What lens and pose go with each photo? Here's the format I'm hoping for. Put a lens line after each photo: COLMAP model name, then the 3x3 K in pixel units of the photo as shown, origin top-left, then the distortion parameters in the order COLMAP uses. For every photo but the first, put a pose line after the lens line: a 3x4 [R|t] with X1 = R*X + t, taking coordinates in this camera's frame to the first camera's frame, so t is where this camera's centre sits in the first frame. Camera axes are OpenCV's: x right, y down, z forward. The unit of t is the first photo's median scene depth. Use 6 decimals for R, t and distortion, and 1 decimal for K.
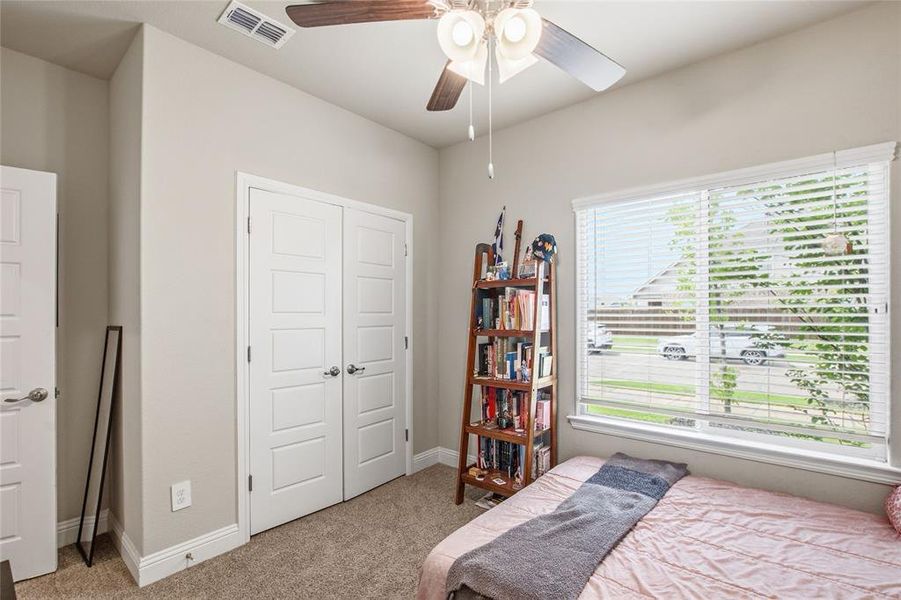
lens RADIAL K [[416.7, 0, 452.7], [0, 416.7, 312.1], [0, 0, 1]] dist [-0.018480, -0.000116]
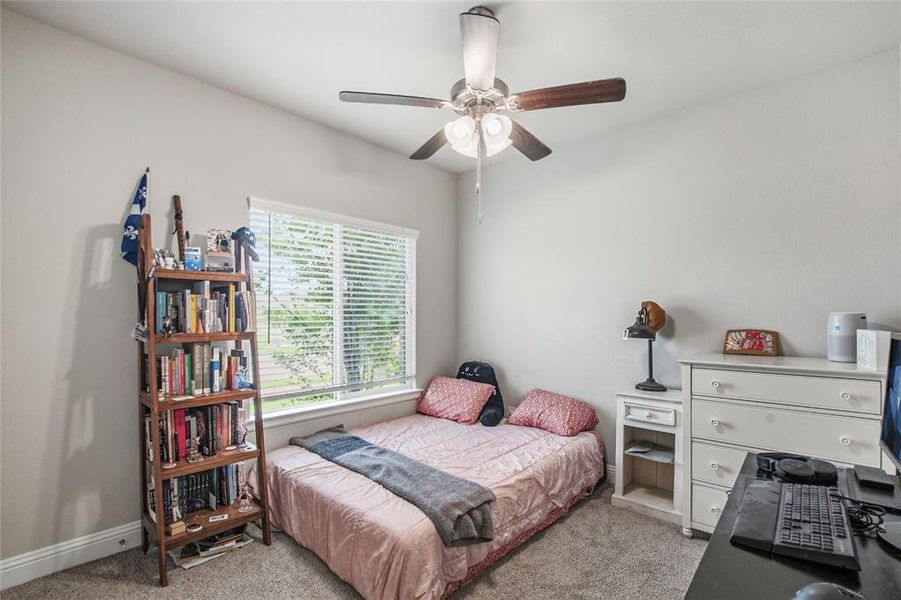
lens RADIAL K [[416.7, 0, 452.7], [0, 416.7, 312.1], [0, 0, 1]] dist [-0.018480, -0.000116]
pose [[0.028833, 0.011736, 0.999515, -0.750979], [-0.007098, 0.999908, -0.011536, 0.008610], [-0.999559, -0.006762, 0.028914, 0.562144]]
